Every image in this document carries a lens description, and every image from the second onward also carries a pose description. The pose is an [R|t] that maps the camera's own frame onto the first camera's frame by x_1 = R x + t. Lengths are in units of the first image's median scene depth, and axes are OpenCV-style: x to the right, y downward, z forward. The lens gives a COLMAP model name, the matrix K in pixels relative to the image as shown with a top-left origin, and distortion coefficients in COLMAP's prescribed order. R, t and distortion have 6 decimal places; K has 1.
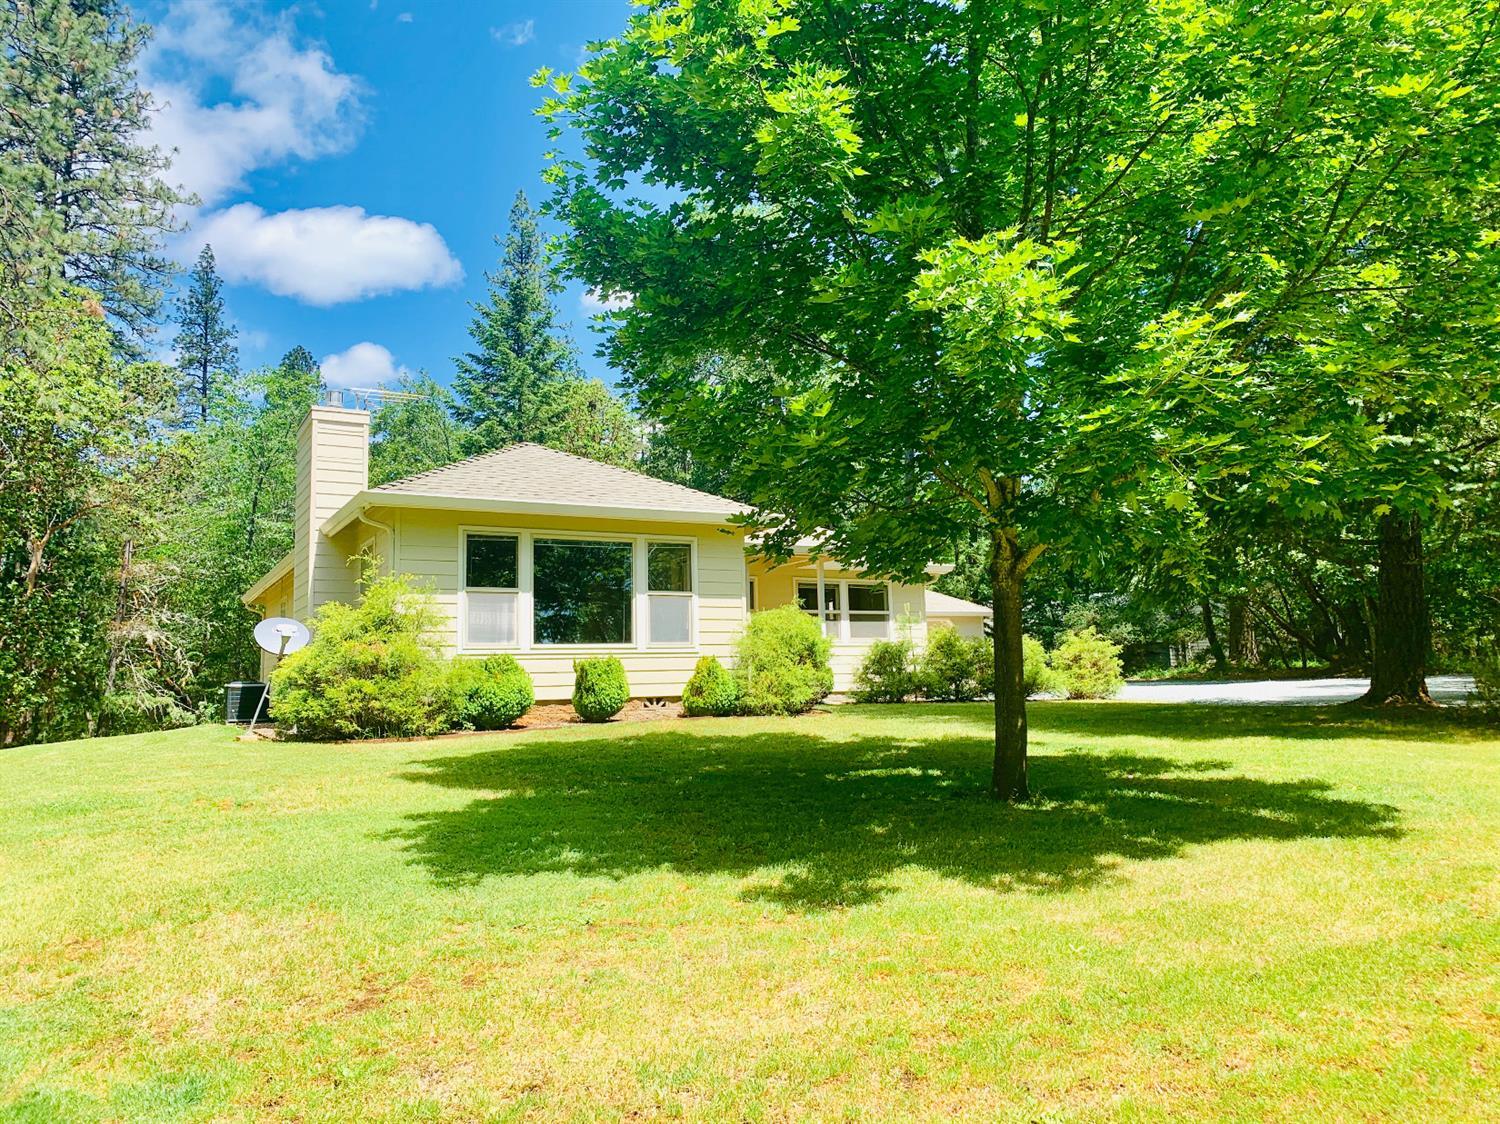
lens RADIAL K [[1154.5, 0, 742.3], [0, 1154.5, 559.1], [0, 0, 1]] dist [0.056526, -0.029908]
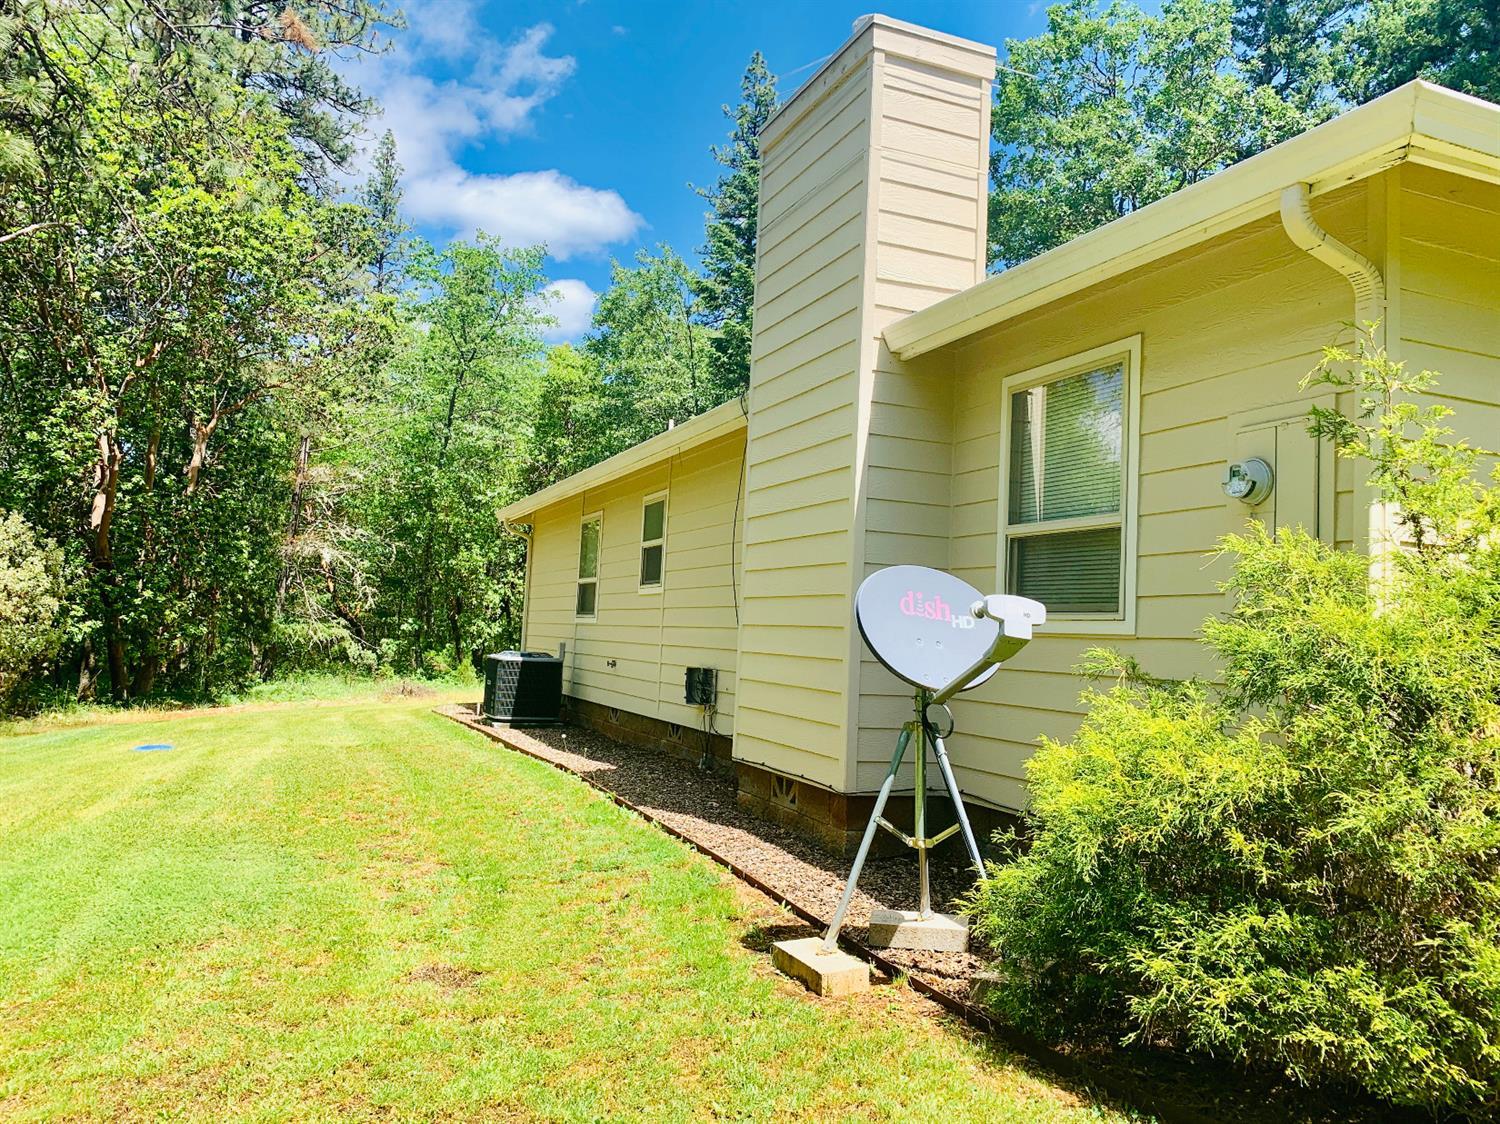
lens RADIAL K [[1154.5, 0, 757.6], [0, 1154.5, 562.9], [0, 0, 1]] dist [0.056526, -0.029908]
pose [[0.993404, 0.065403, -0.094182, -0.142318], [-0.060778, 0.996839, 0.051175, 0.012533], [0.097231, -0.045114, 0.994239, 0.238888]]
